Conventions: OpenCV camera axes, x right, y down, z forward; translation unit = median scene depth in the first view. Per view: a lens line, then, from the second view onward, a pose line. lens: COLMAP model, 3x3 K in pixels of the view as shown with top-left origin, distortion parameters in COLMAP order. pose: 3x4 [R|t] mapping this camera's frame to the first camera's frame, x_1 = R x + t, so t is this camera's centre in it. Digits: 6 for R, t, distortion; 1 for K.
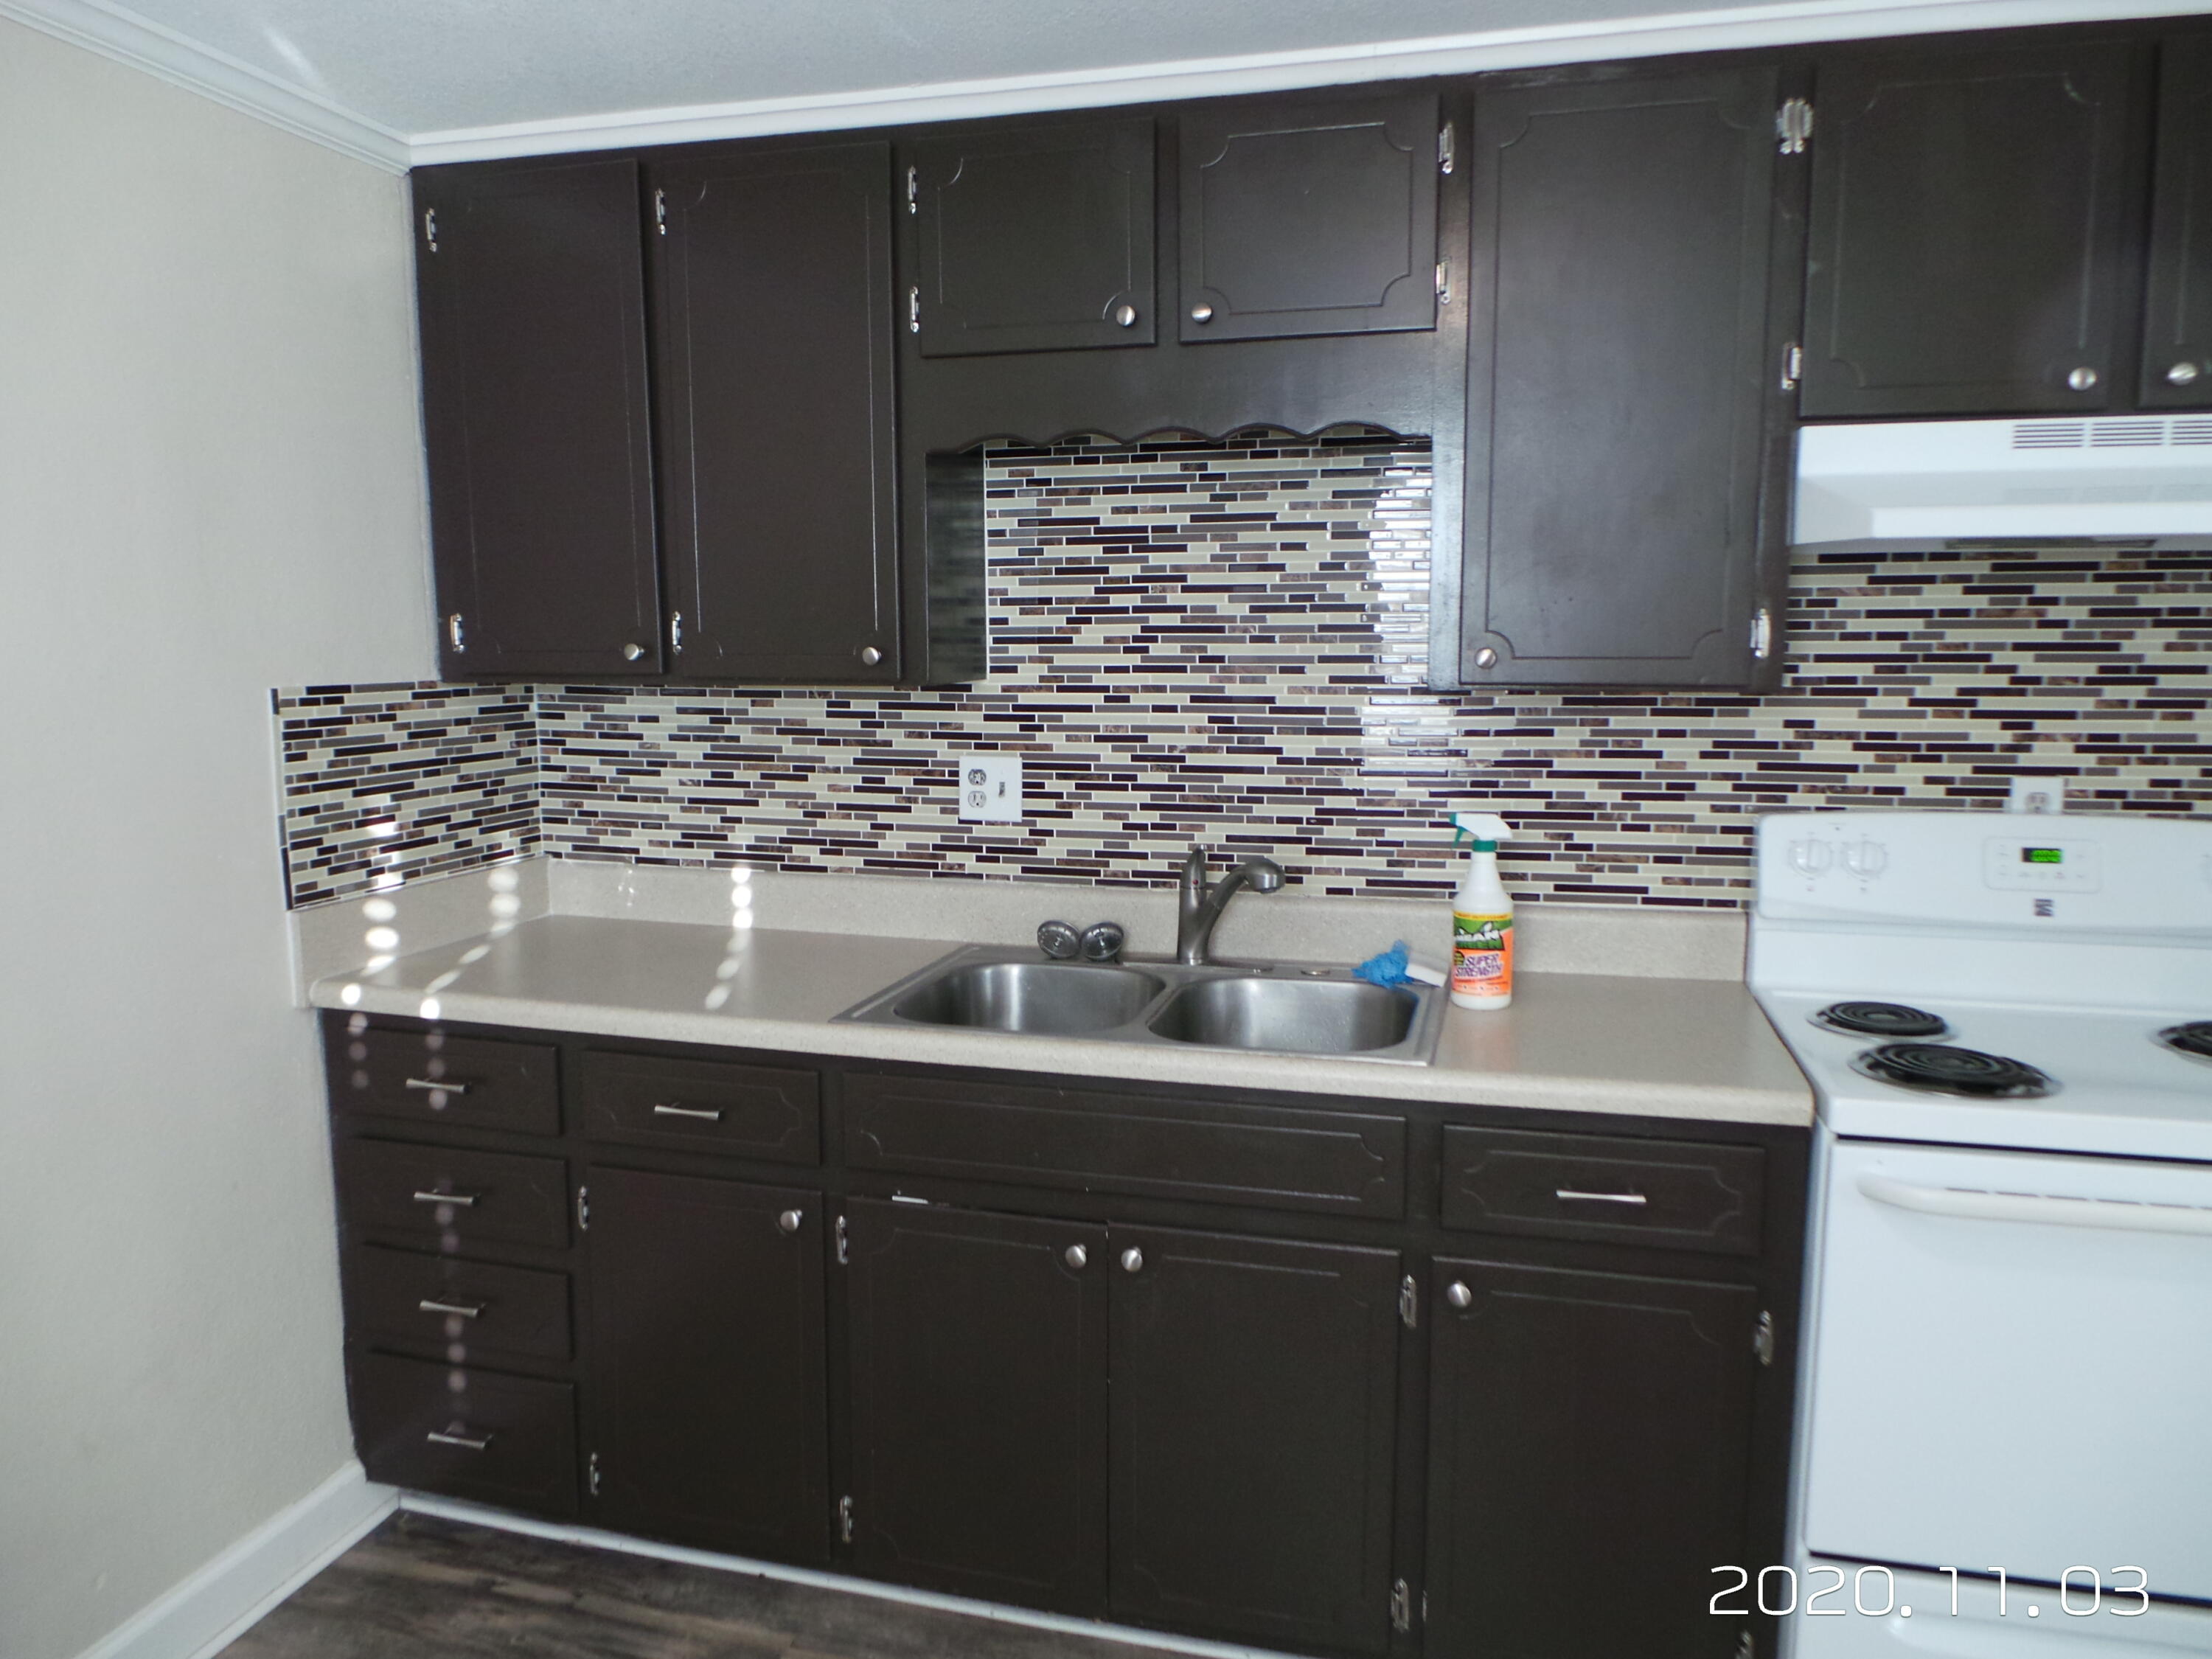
lens RADIAL K [[1524.9, 0, 1106.0], [0, 1524.9, 829.5], [0, 0, 1]] dist [-0.016597, -0.002559]
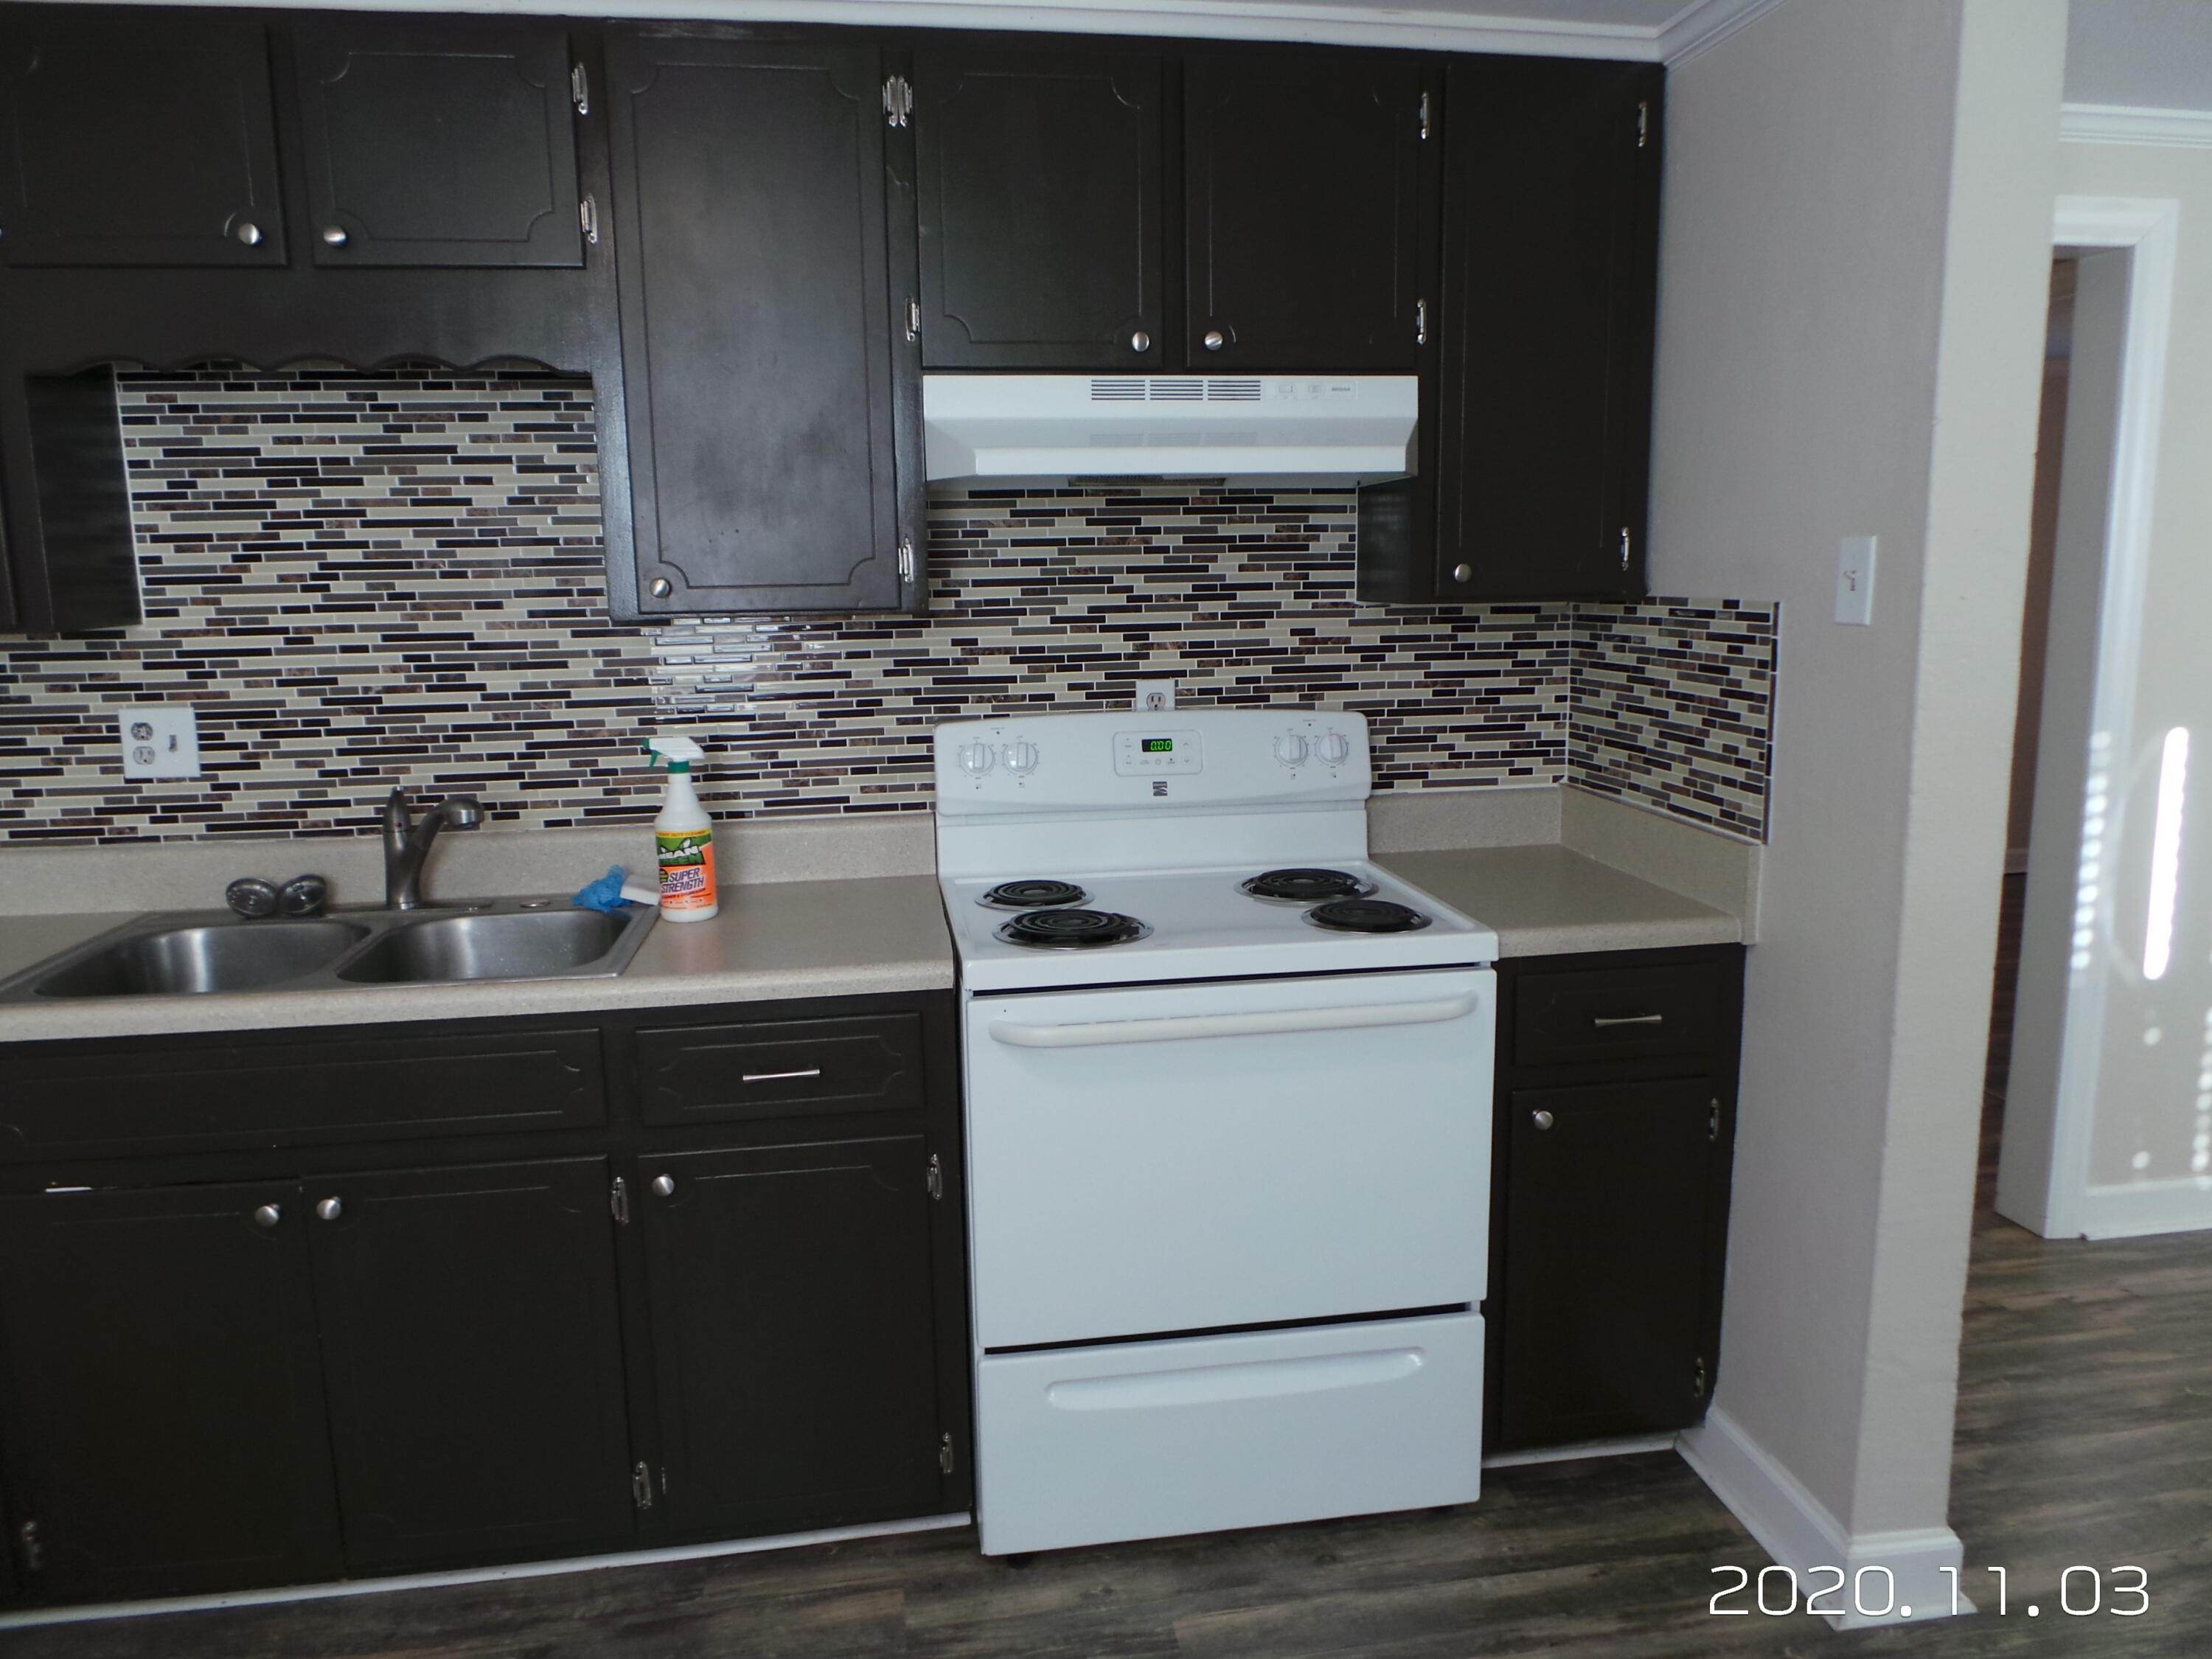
lens RADIAL K [[1524.9, 0, 1106.0], [0, 1524.9, 829.5], [0, 0, 1]] dist [-0.016597, -0.002559]
pose [[0.913977, -0.079940, 0.397814, 0.085577], [0.064770, 0.996573, 0.051451, 0.016560], [-0.400564, -0.021259, 0.916022, -0.075277]]
